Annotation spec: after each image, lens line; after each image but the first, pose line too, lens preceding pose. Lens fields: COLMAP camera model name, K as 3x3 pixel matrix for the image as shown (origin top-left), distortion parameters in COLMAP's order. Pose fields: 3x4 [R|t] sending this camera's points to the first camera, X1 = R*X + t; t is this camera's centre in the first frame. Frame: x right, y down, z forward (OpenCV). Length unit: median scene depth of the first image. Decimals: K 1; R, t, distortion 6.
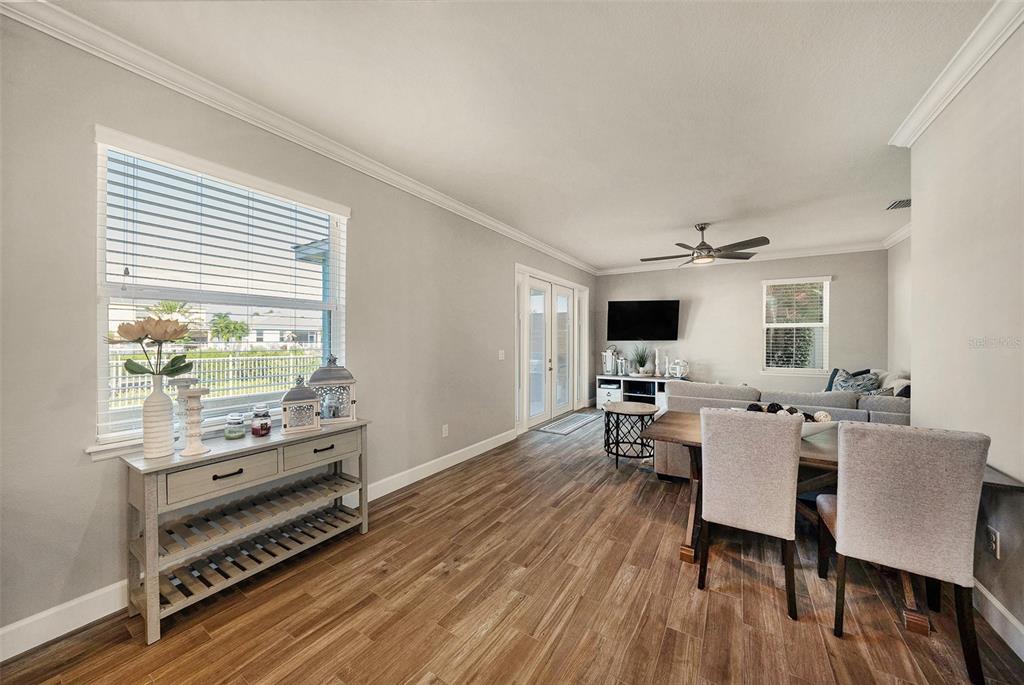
lens RADIAL K [[356.8, 0, 511.8], [0, 356.8, 342.5], [0, 0, 1]] dist [-0.037413, 0.007766]
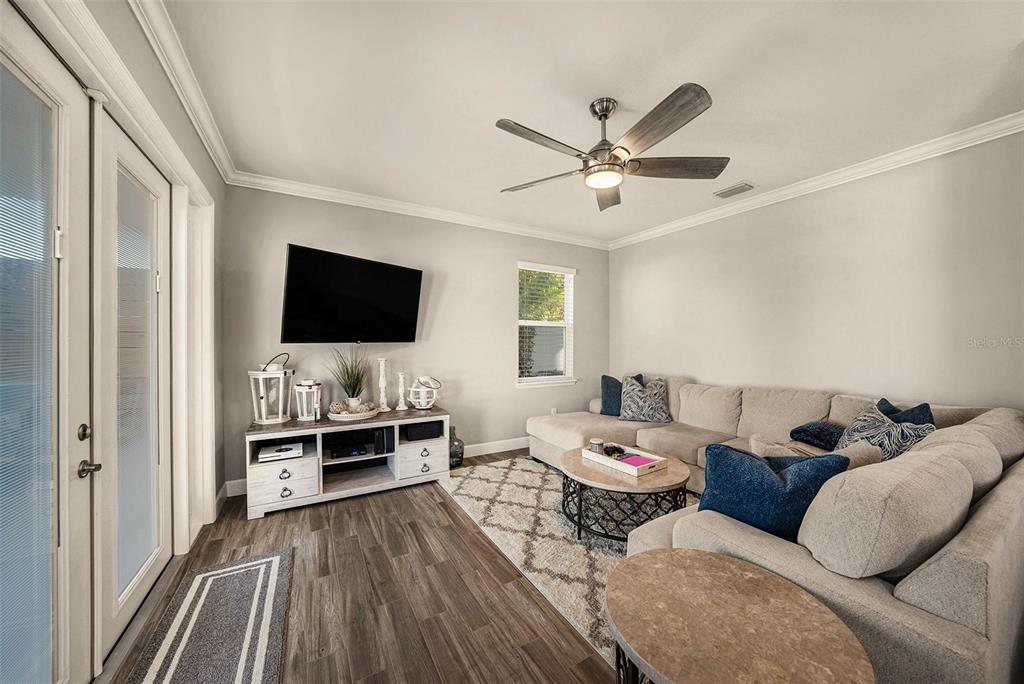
lens RADIAL K [[356.8, 0, 511.8], [0, 356.8, 342.0], [0, 0, 1]] dist [-0.037413, 0.007766]
pose [[0.451245, -0.000901, 0.892400, 0.033939], [0.005279, 0.999985, -0.001660, -0.004808], [-0.892384, 0.005460, 0.451243, 0.626231]]
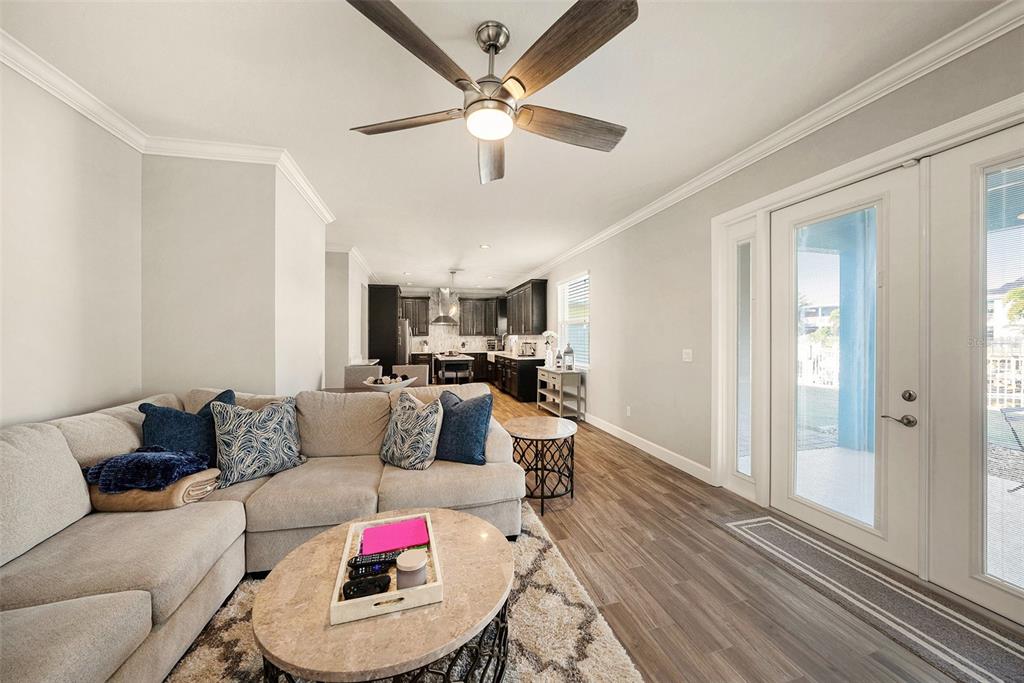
lens RADIAL K [[356.8, 0, 511.8], [0, 356.8, 341.5], [0, 0, 1]] dist [-0.037413, 0.007766]
pose [[-0.670689, 0.014656, -0.741594, 0.567266], [-0.002862, 0.999746, 0.022346, -0.006448], [0.741734, 0.017109, -0.670476, 0.892854]]
